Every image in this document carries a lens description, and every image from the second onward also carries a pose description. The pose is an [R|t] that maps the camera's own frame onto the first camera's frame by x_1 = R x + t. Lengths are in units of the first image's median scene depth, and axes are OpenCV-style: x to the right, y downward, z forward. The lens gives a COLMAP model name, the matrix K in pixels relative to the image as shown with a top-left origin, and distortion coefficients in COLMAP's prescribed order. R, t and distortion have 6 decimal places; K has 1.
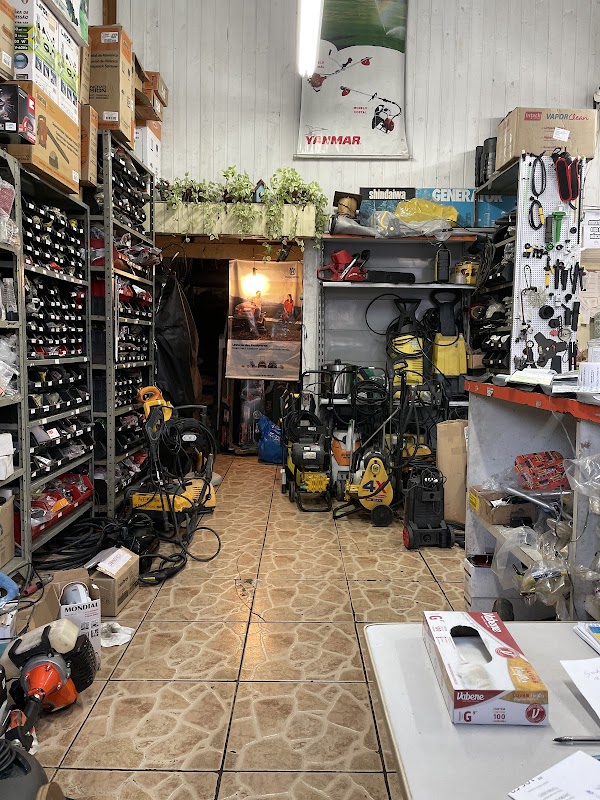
lens RADIAL K [[598.9, 0, 301.7], [0, 598.9, 404.5], [0, 0, 1]] dist [0.038757, -0.033031]
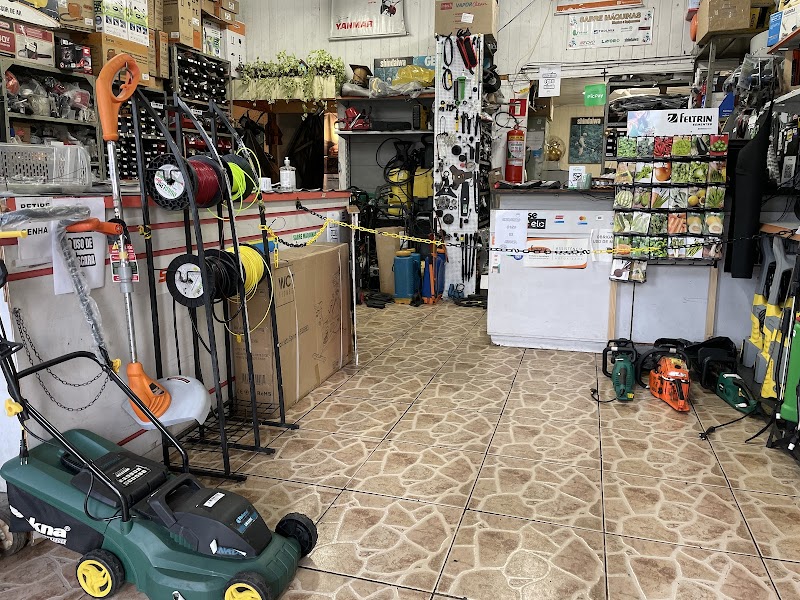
lens RADIAL K [[598.9, 0, 403.7], [0, 598.9, 300.1], [0, 0, 1]] dist [0.038757, -0.033031]
pose [[0.955054, 0.049814, -0.292215, 0.686168], [-0.022614, 0.995150, 0.095734, 0.060574], [0.295567, -0.084823, 0.951549, -0.382688]]
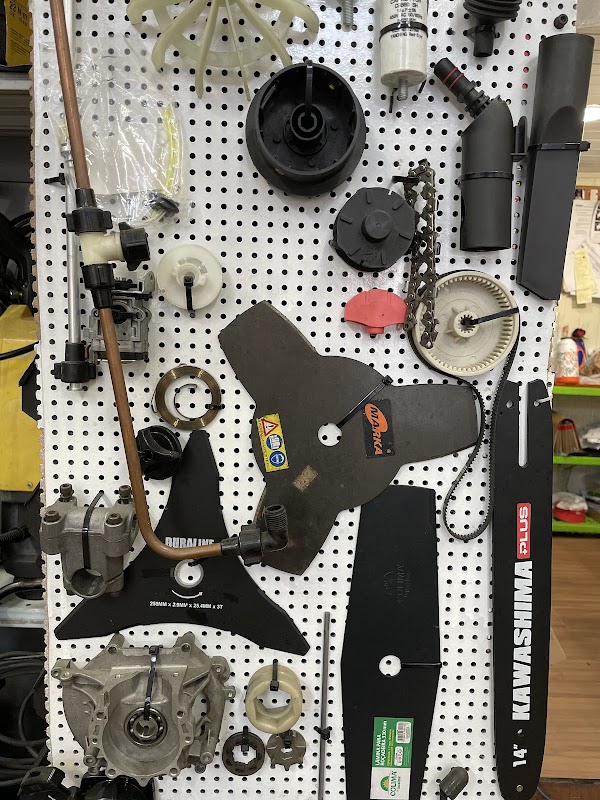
lens RADIAL K [[598.9, 0, 298.1], [0, 598.9, 401.8], [0, 0, 1]] dist [0.038757, -0.033031]
pose [[0.999906, 0.013681, 0.001091, 0.388685], [-0.013710, 0.999351, 0.033320, -0.100454], [-0.000635, -0.033332, 0.999444, 0.845348]]
